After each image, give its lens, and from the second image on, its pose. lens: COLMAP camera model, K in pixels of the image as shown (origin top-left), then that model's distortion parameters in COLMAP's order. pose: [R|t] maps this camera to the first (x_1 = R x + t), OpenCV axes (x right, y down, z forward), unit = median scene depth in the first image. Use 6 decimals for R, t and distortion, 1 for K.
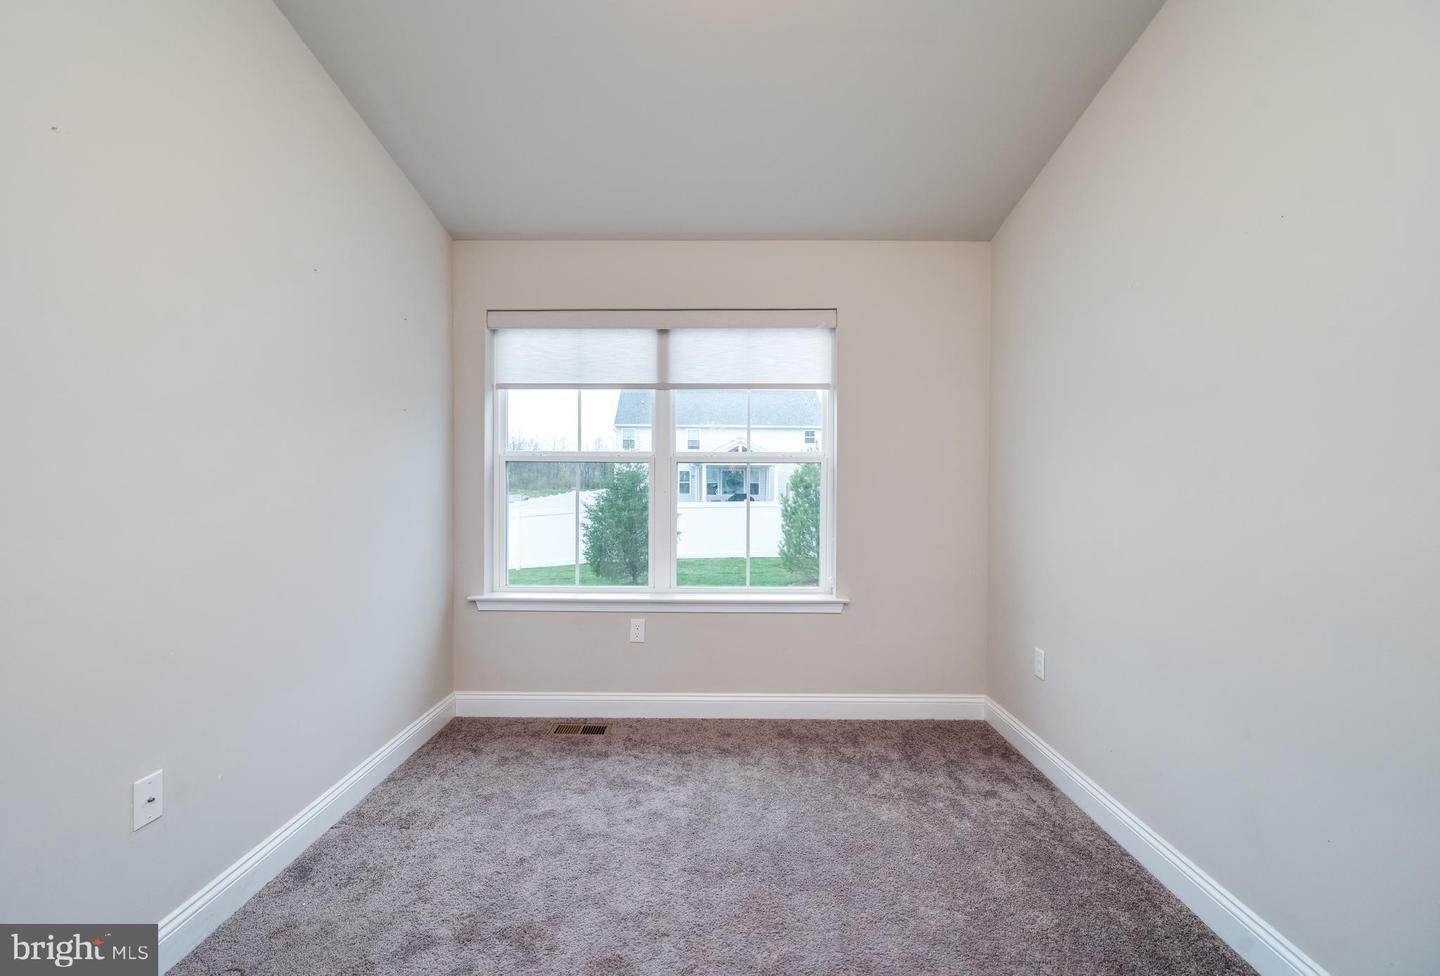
lens RADIAL K [[597.6, 0, 720.0], [0, 597.6, 488.0], [0, 0, 1]] dist [-0.001765, -0.000173]
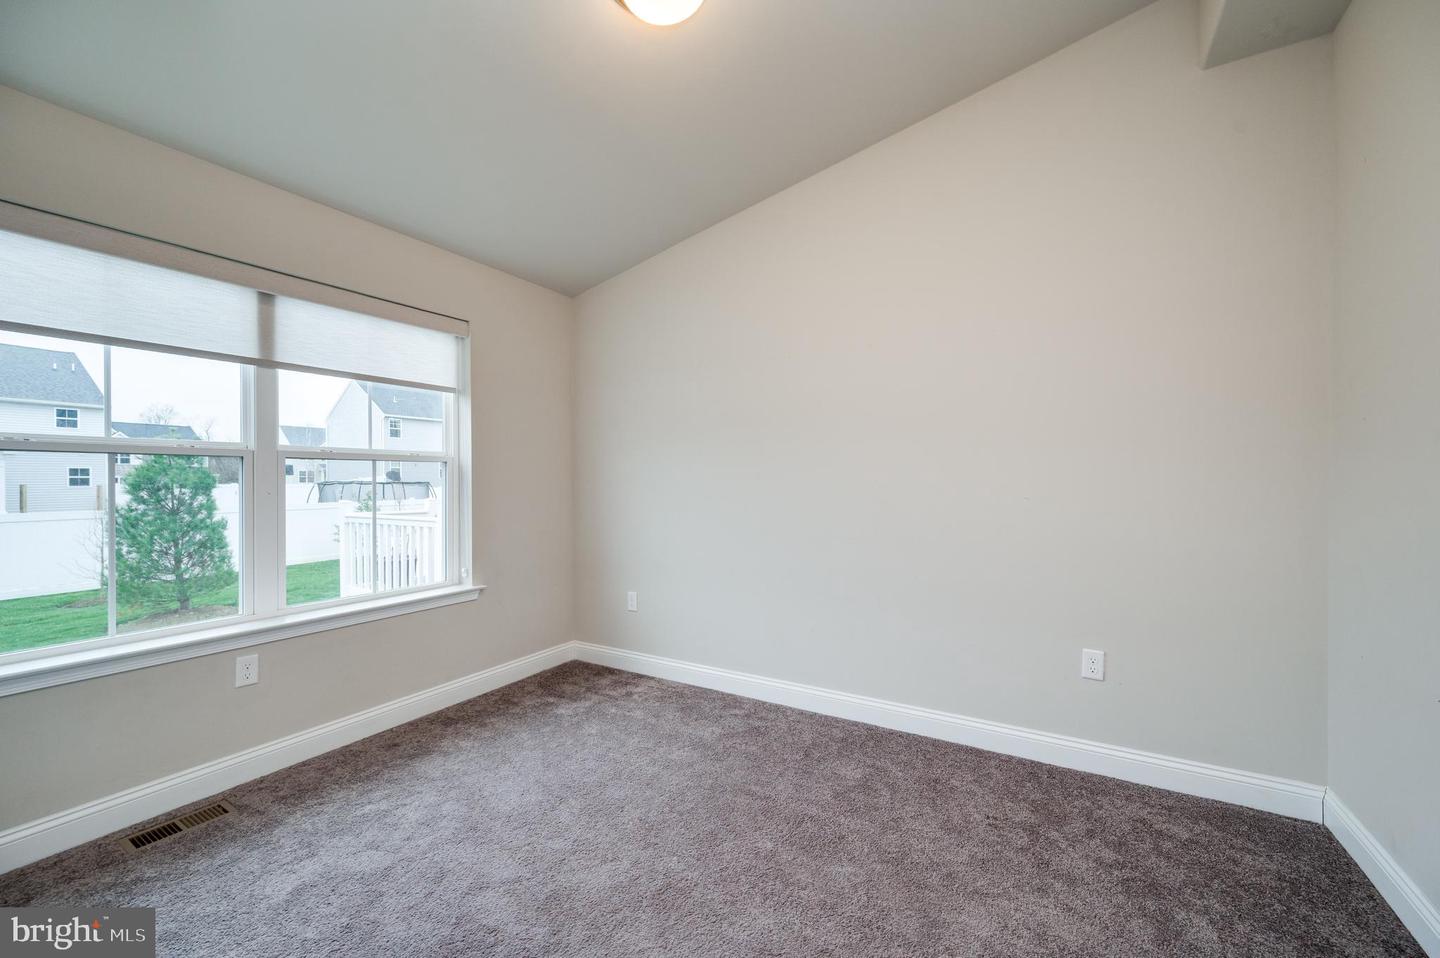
lens RADIAL K [[563.8, 0, 738.5], [0, 563.8, 481.5], [0, 0, 1]] dist [-0.008891, -0.000309]
pose [[0.484393, -0.009175, 0.874802, -0.475703], [0.016204, 0.999868, 0.001514, -0.000639], [-0.874700, 0.013442, 0.484477, 0.075874]]
